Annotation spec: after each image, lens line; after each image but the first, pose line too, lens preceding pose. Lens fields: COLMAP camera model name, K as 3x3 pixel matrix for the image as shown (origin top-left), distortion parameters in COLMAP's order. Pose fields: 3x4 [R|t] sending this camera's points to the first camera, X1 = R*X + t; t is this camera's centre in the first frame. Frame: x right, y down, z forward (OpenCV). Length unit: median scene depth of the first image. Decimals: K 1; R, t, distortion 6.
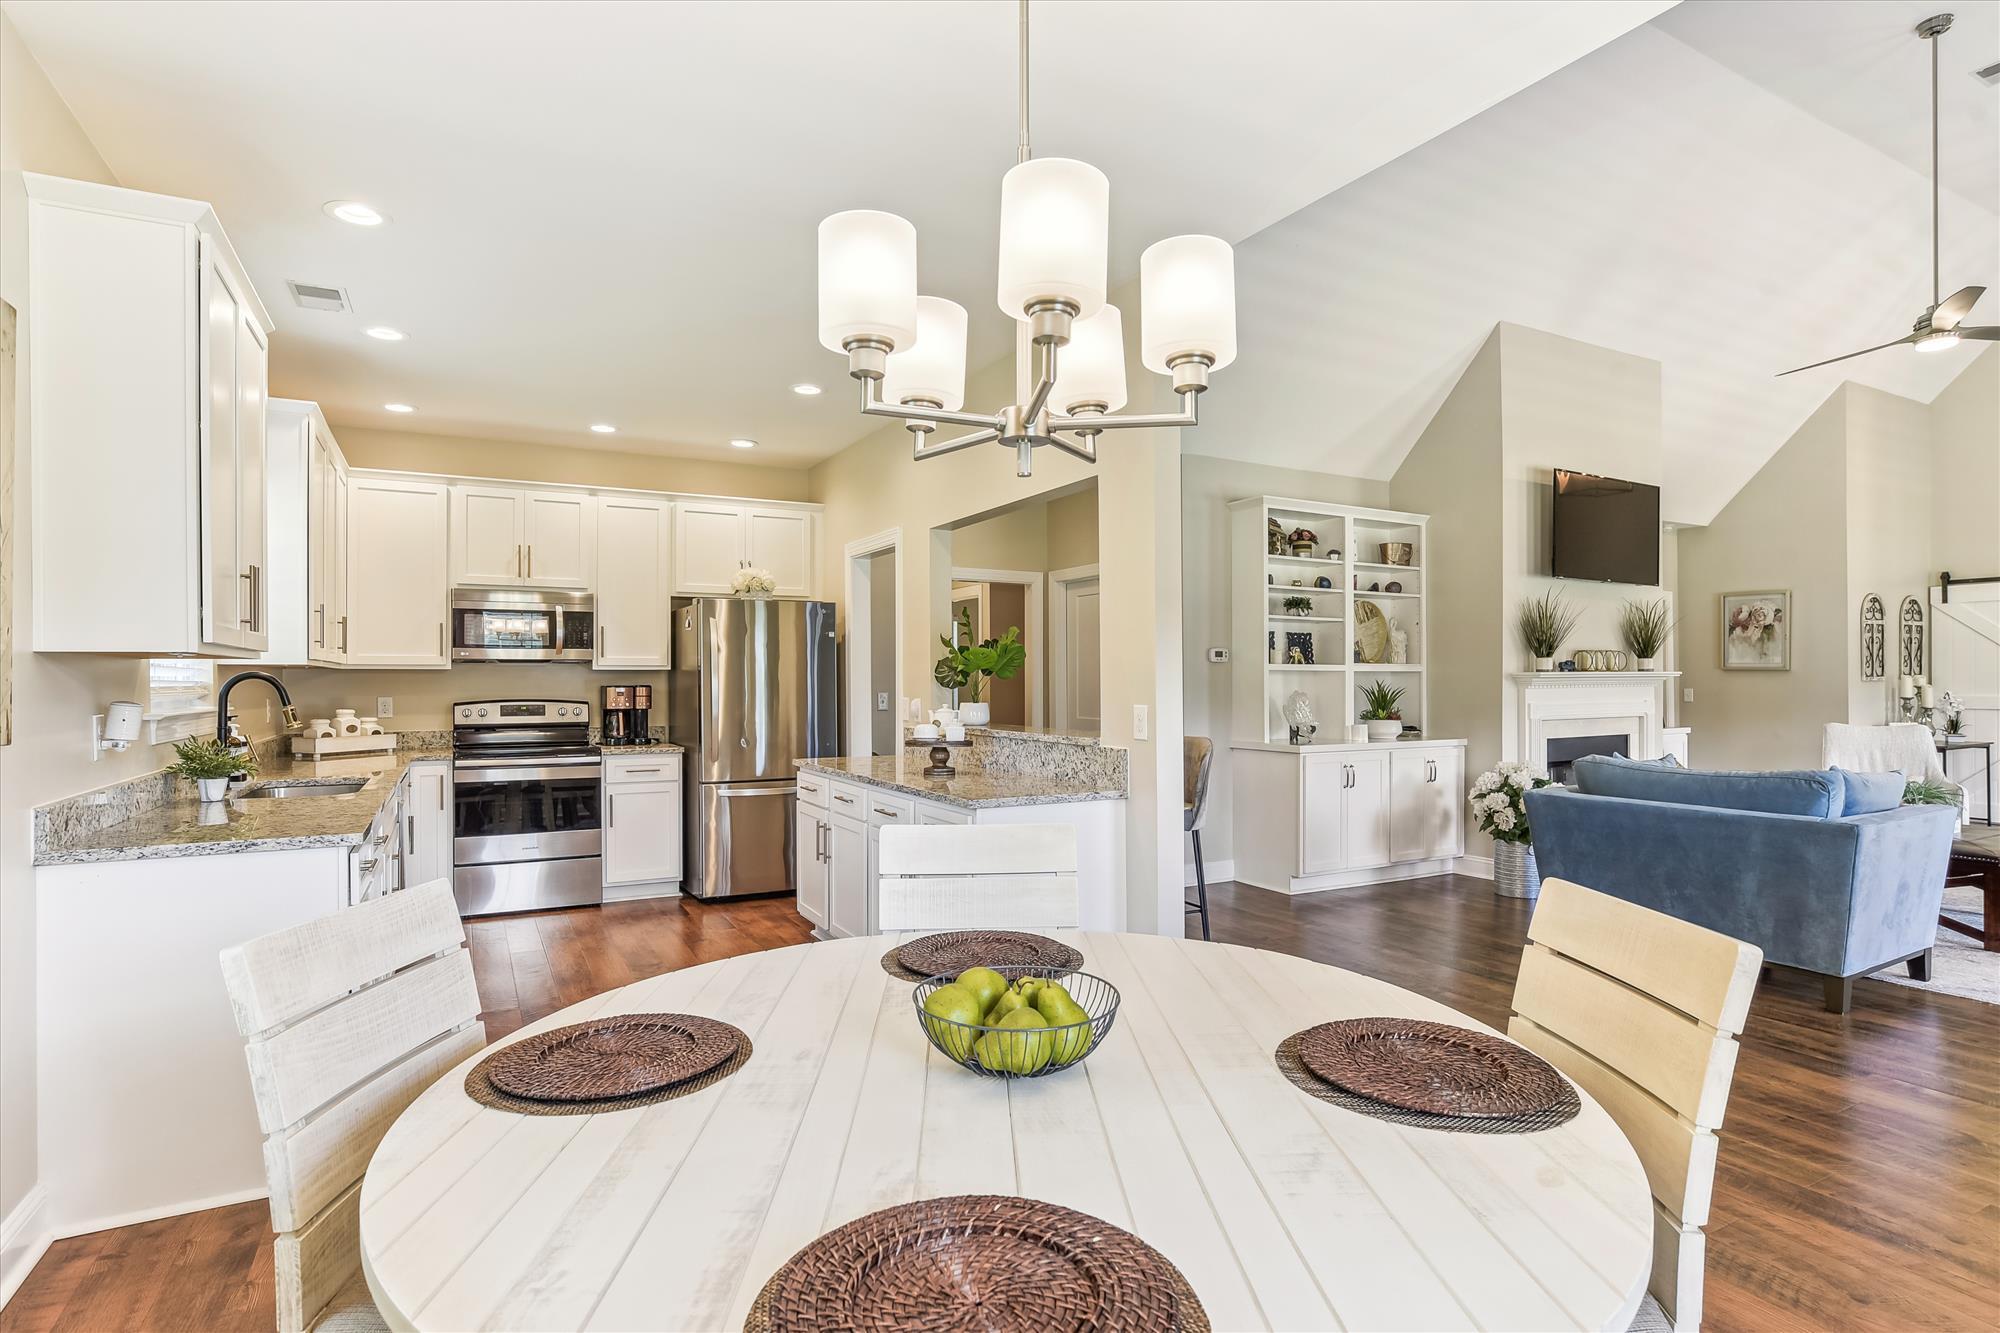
lens RADIAL K [[1020.7, 0, 999.2], [0, 1020.7, 676.8], [0, 0, 1]] dist [-0.045881, 0.019538]
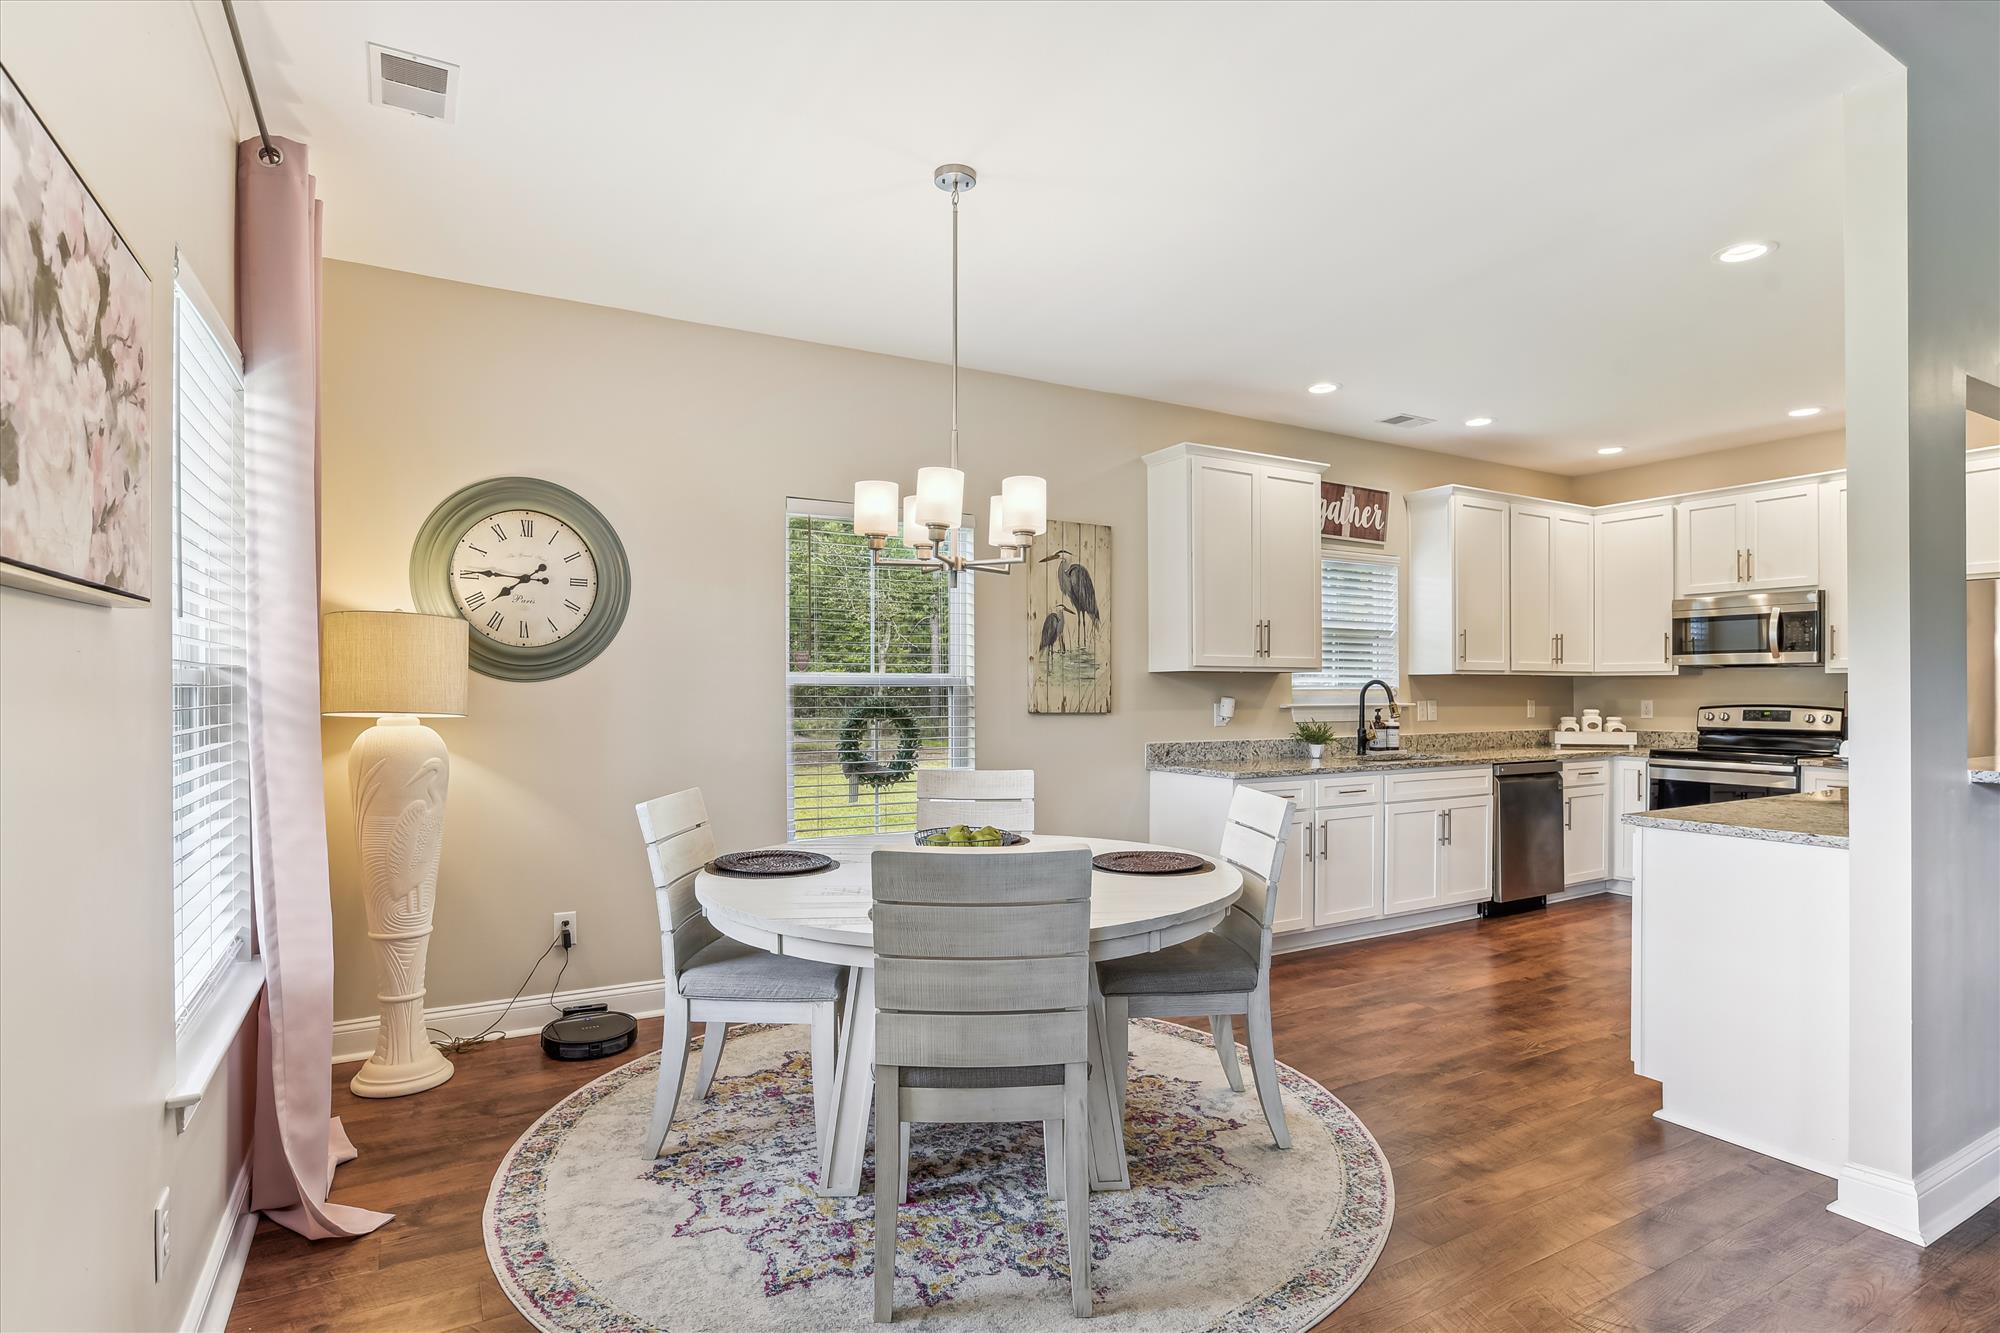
lens RADIAL K [[1020.7, 0, 1003.7], [0, 1020.7, 697.6], [0, 0, 1]] dist [-0.045881, 0.019538]
pose [[0.024086, 0.010103, -0.999659, 0.470469], [0.004549, 0.999937, 0.010215, 0.002360], [0.999700, -0.004793, 0.024038, 0.232280]]
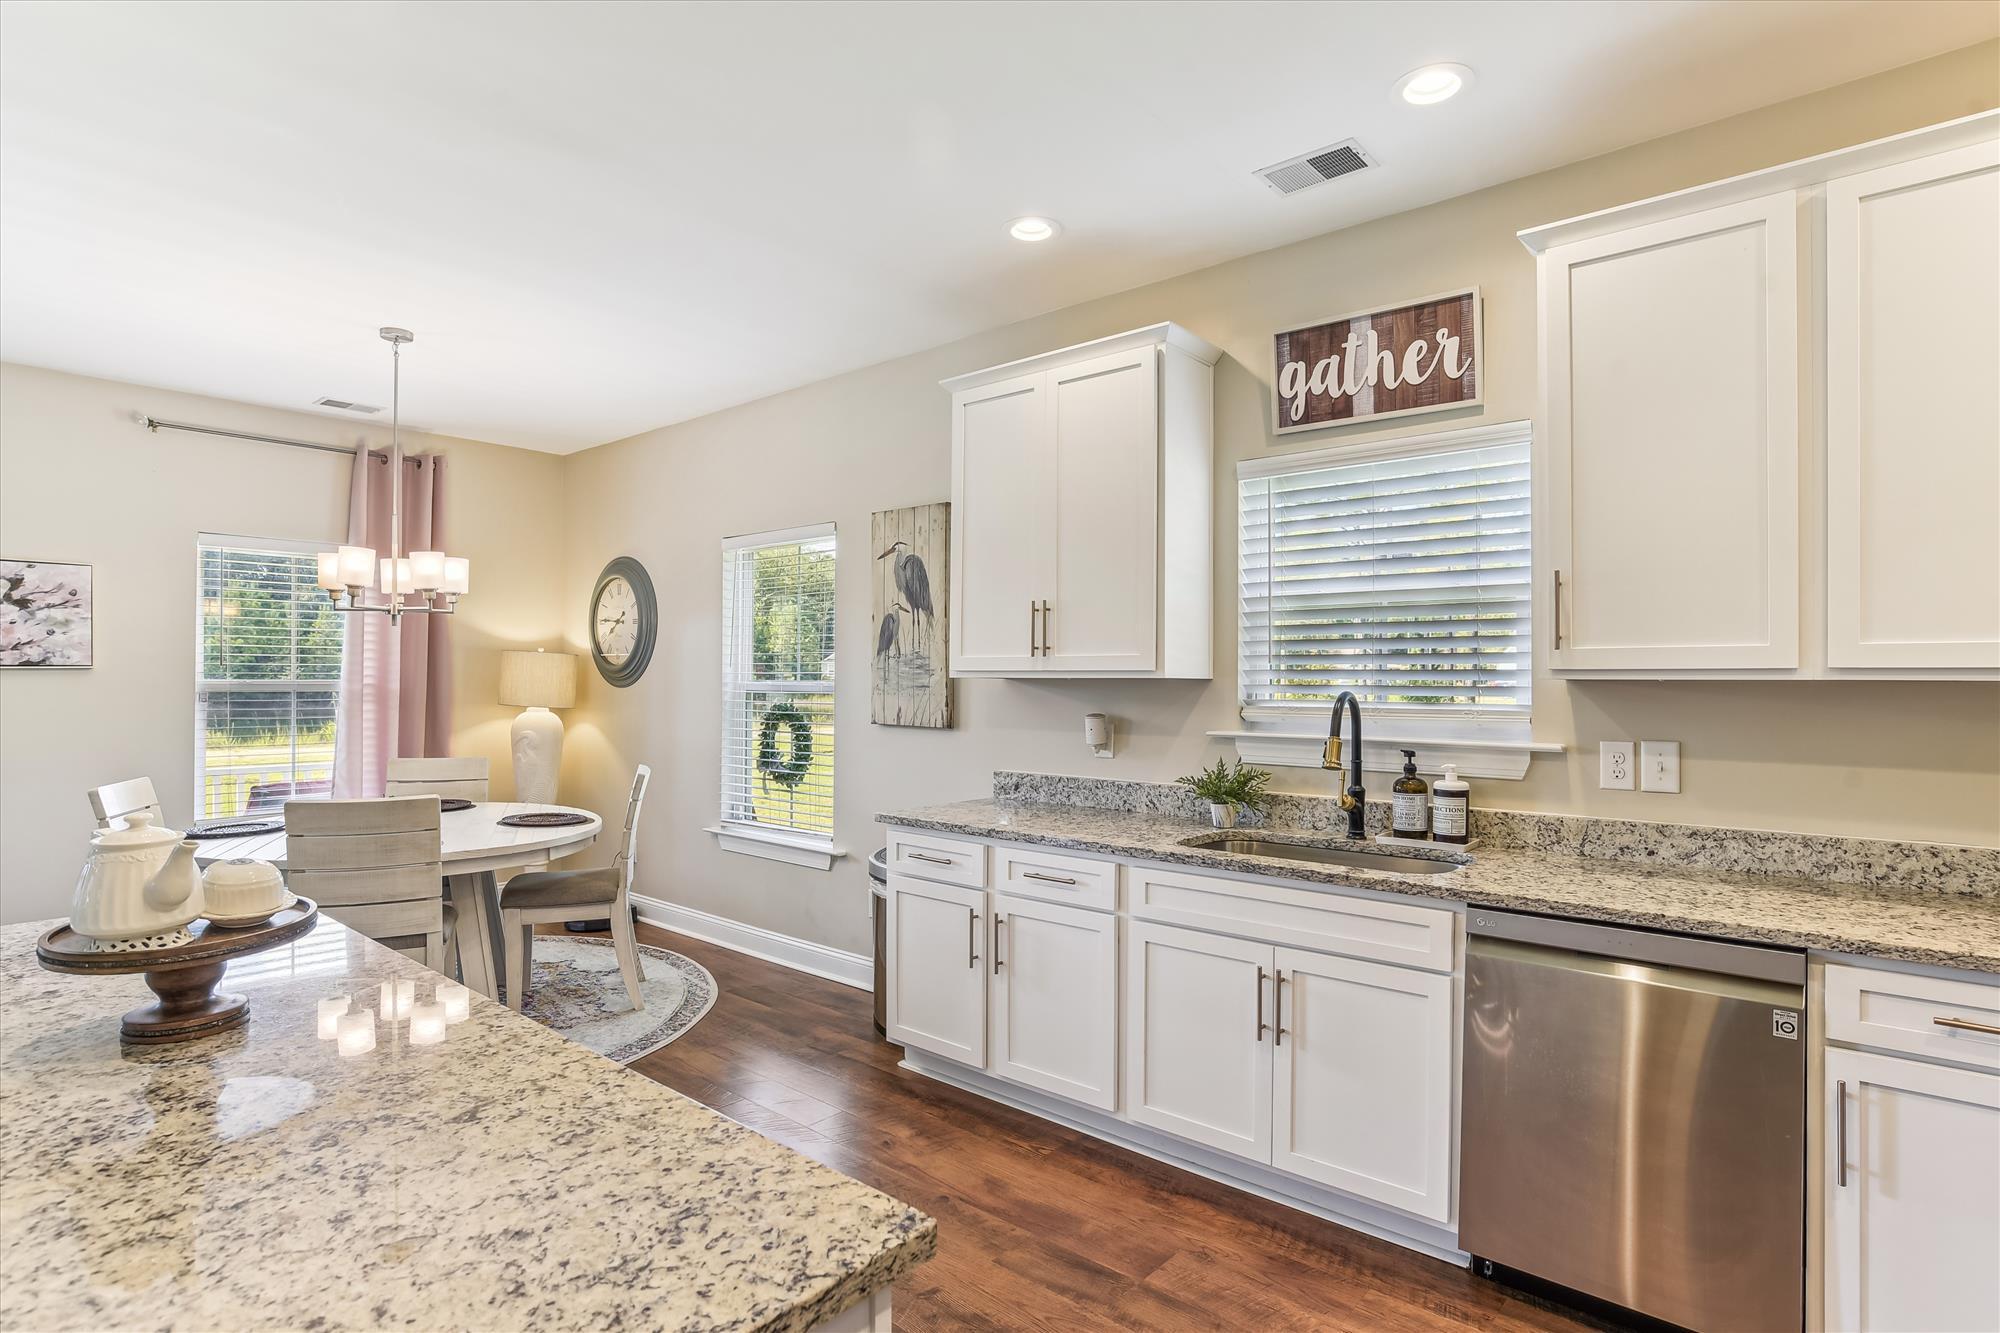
lens RADIAL K [[1020.7, 0, 1002.7], [0, 1020.7, 676.9], [0, 0, 1]] dist [-0.045881, 0.019538]
pose [[-0.933198, -0.002373, -0.359354, -0.127621], [-0.000461, 0.999985, -0.005408, -0.006874], [0.359361, -0.004881, -0.933186, 0.966670]]
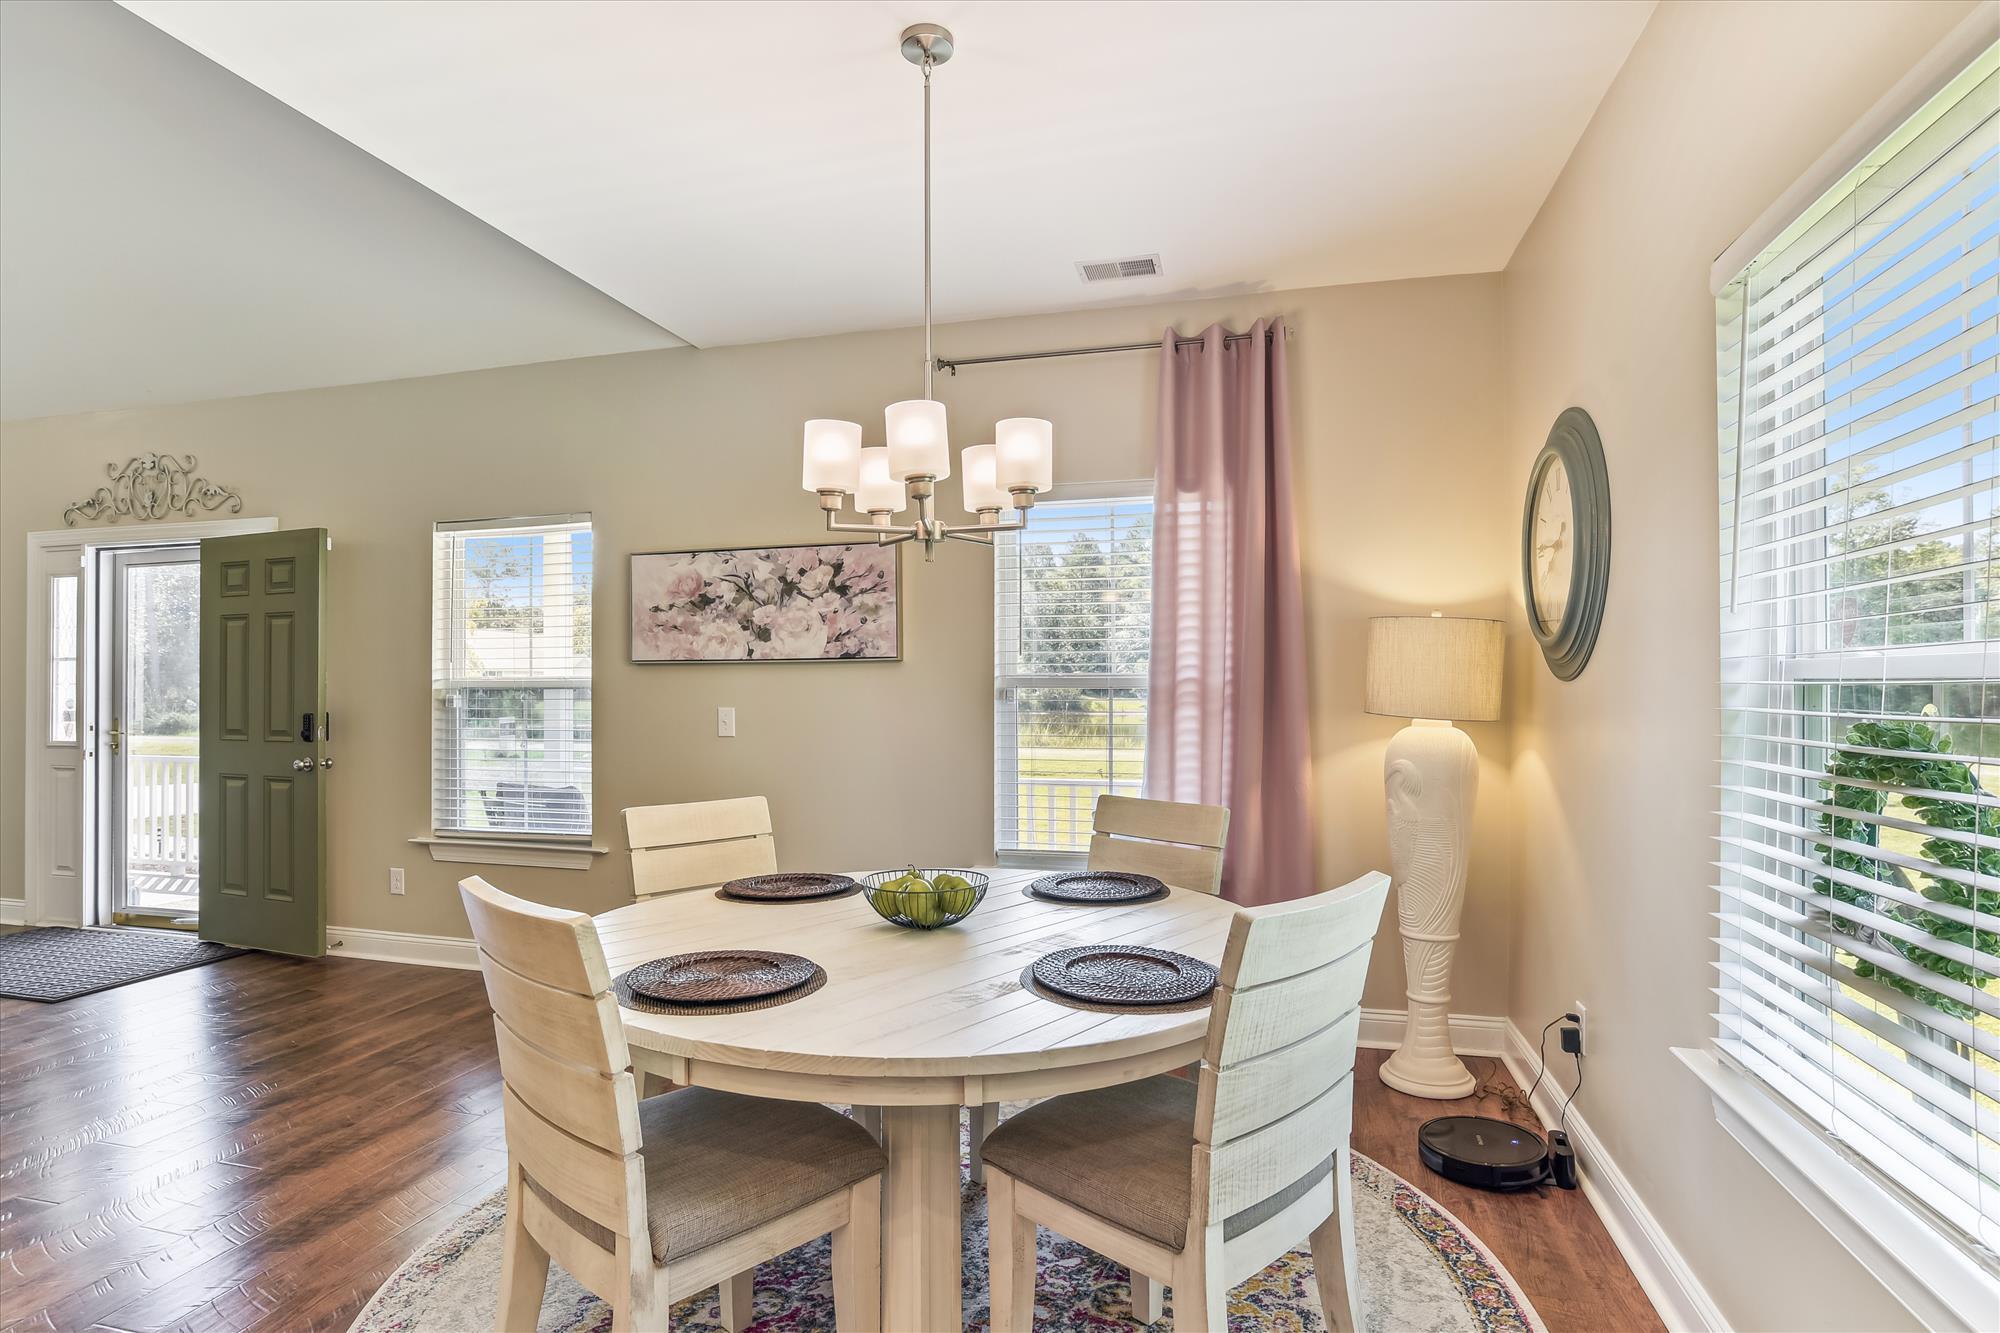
lens RADIAL K [[1020.7, 0, 1011.2], [0, 1020.7, 671.1], [0, 0, 1]] dist [-0.045881, 0.019538]
pose [[-0.730549, 0.012470, 0.682746, -0.262369], [-0.000814, 0.999817, -0.019132, 0.002408], [-0.682859, -0.014533, -0.730405, 0.465025]]
